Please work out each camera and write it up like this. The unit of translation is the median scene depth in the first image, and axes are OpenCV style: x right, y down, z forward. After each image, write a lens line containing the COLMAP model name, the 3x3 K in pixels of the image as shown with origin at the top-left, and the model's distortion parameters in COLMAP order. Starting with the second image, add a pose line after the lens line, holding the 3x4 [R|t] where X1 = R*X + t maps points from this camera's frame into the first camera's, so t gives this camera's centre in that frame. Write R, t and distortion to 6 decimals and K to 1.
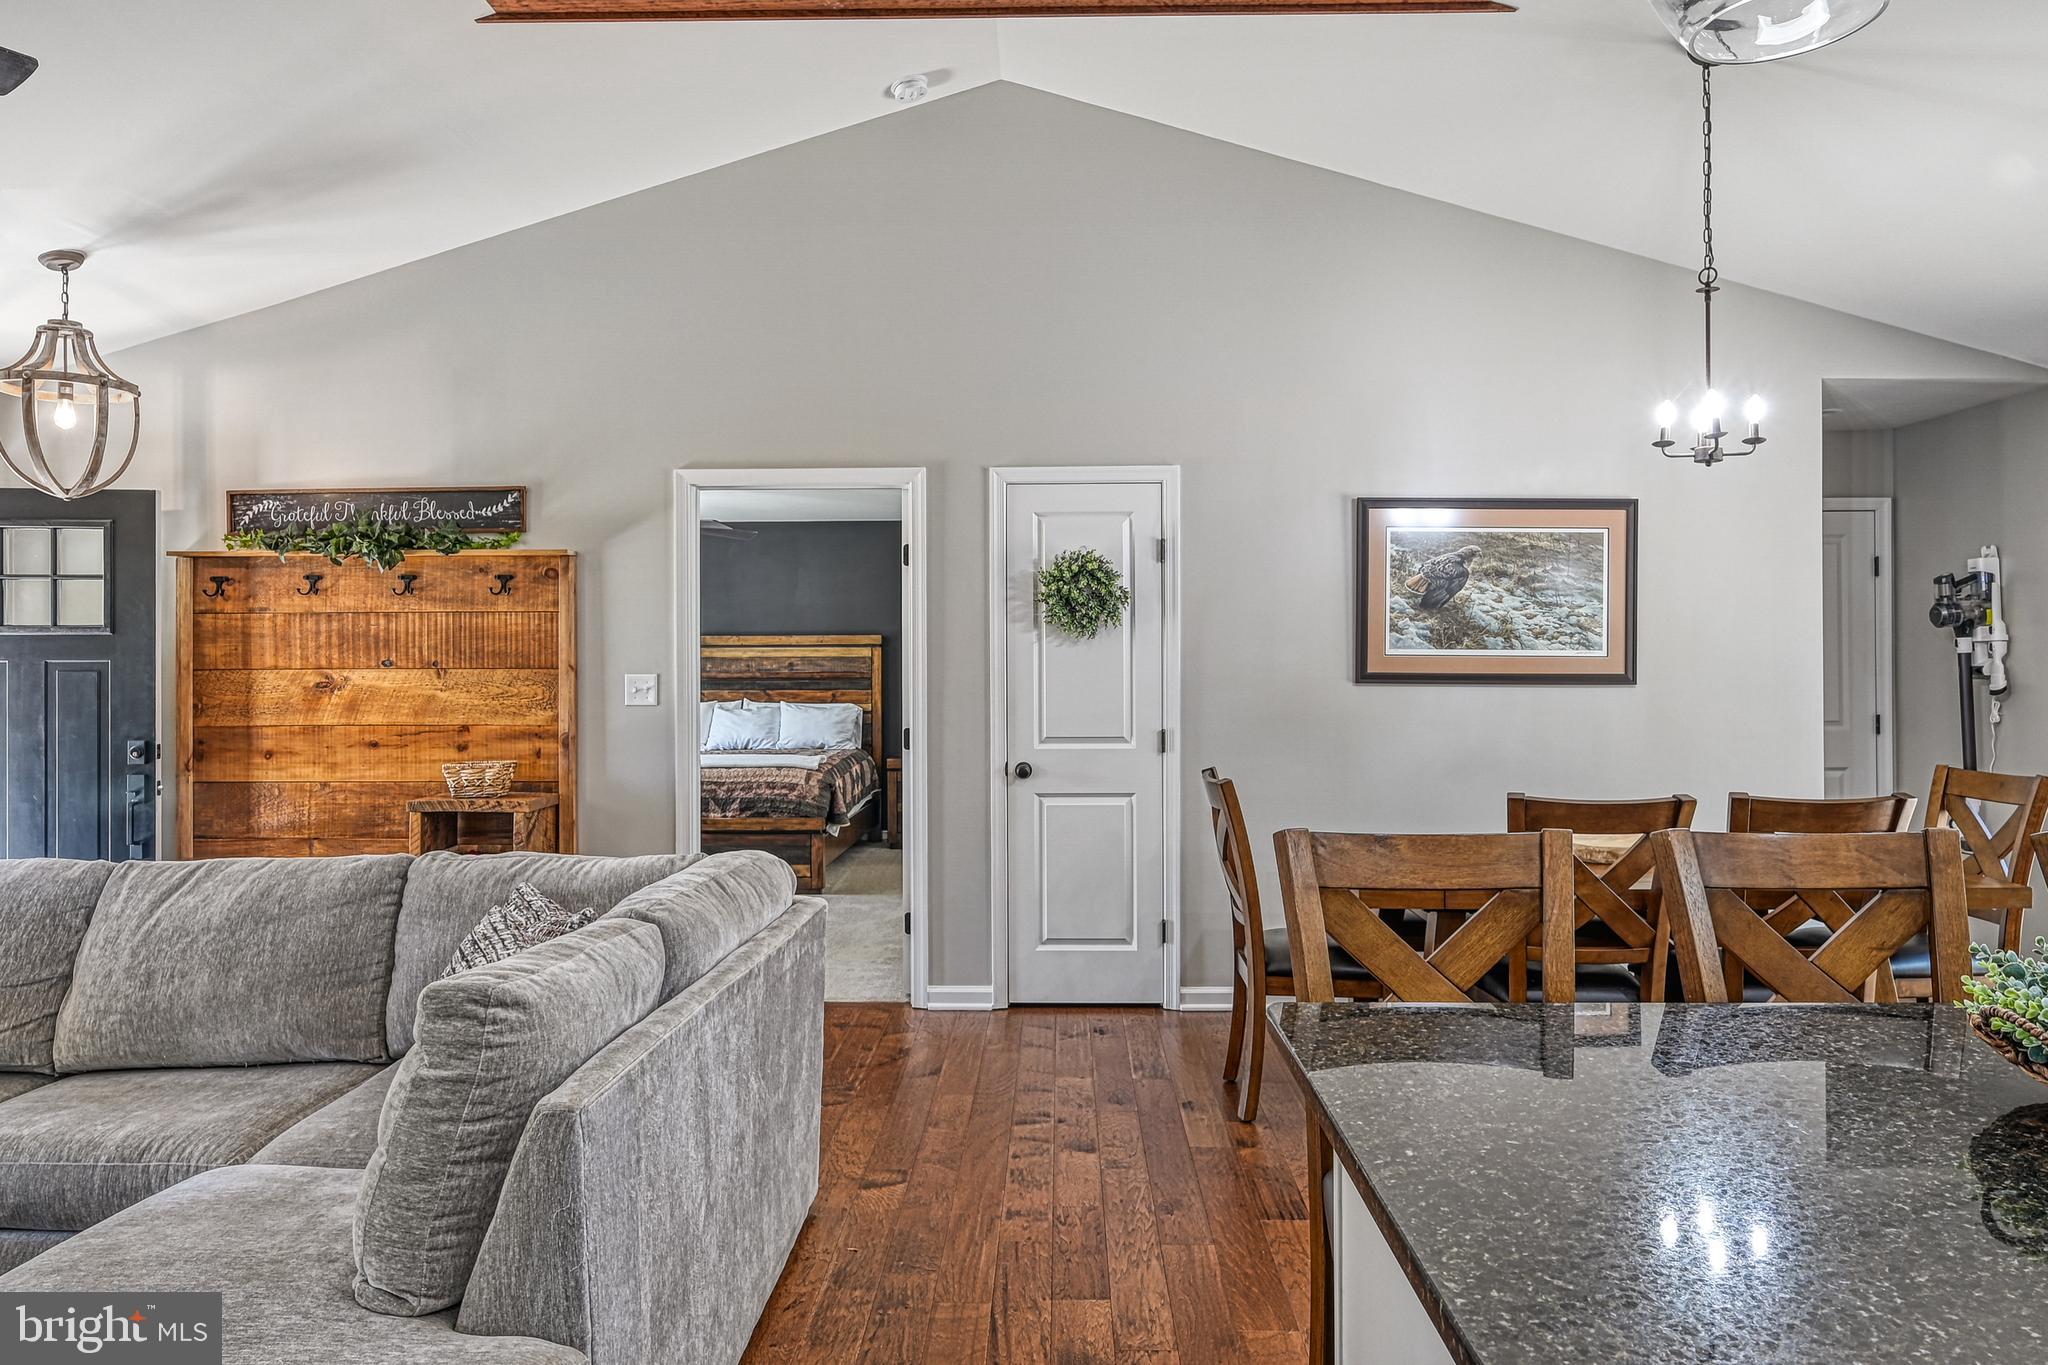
lens RADIAL K [[1267.0, 0, 1031.1], [0, 1267.0, 655.2], [0, 0, 1]] dist [-0.002877, -0.000379]
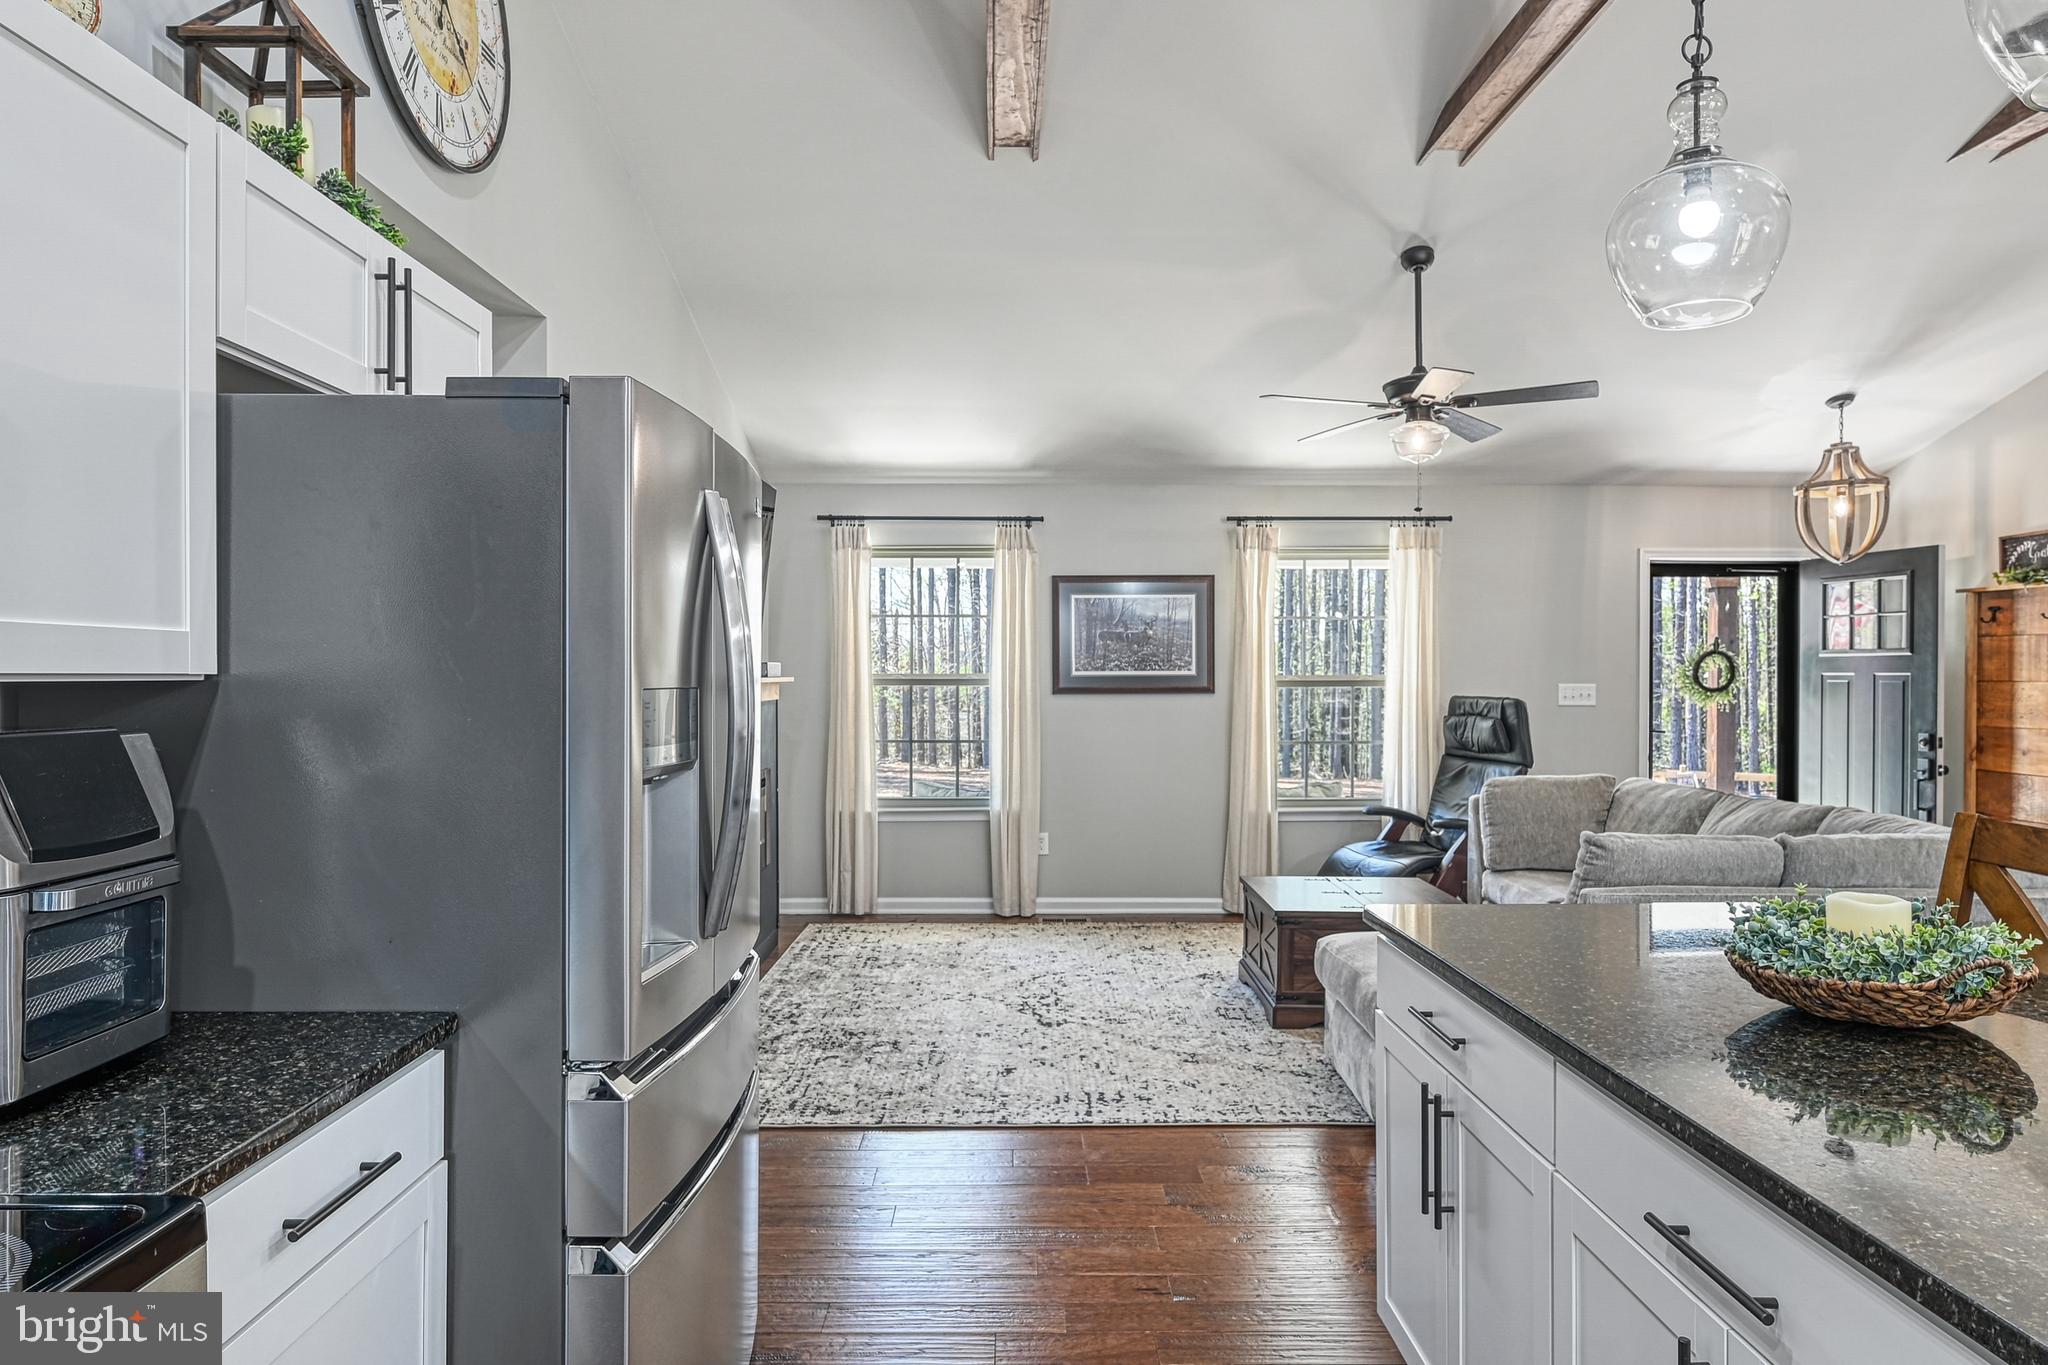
lens RADIAL K [[1266.5, 0, 1026.2], [0, 1266.5, 681.5], [0, 0, 1]] dist [-0.002540, 0.000748]
pose [[0.032684, 0.009060, -0.999425, 0.576080], [-0.001389, 0.999958, 0.009019, 0.001759], [0.999465, 0.001094, 0.032695, 0.006207]]
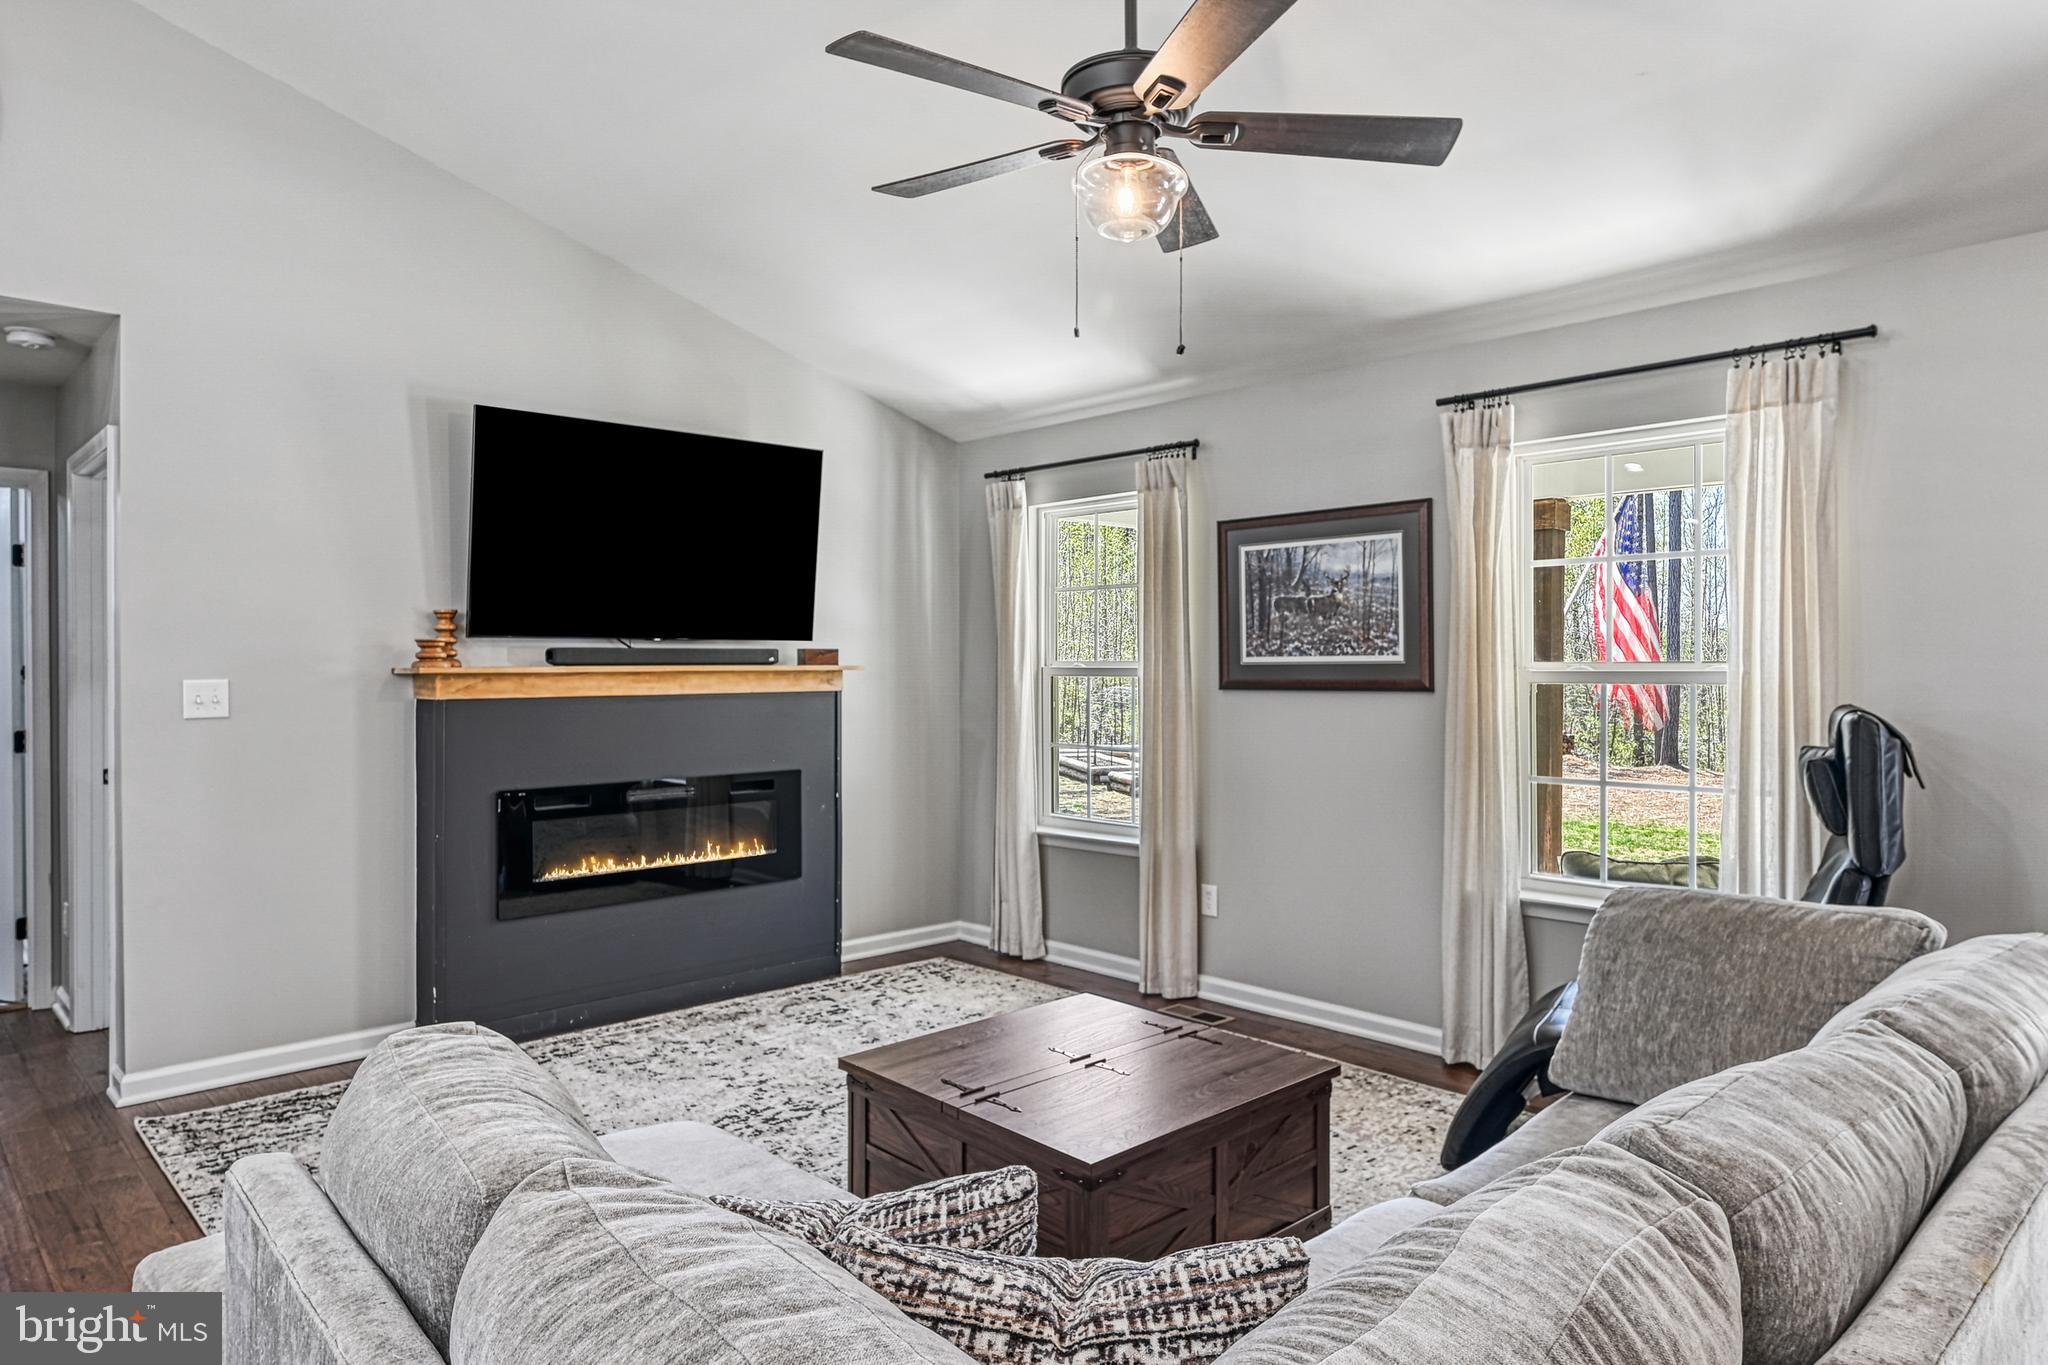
lens RADIAL K [[1262.6, 0, 1027.1], [0, 1262.6, 669.3], [0, 0, 1]] dist [-0.000661, -0.000014]
pose [[-0.708933, 0.006645, -0.705245, -0.044255], [0.002160, 0.999971, 0.007251, 0.005130], [0.705273, 0.003617, -0.708927, 0.694134]]
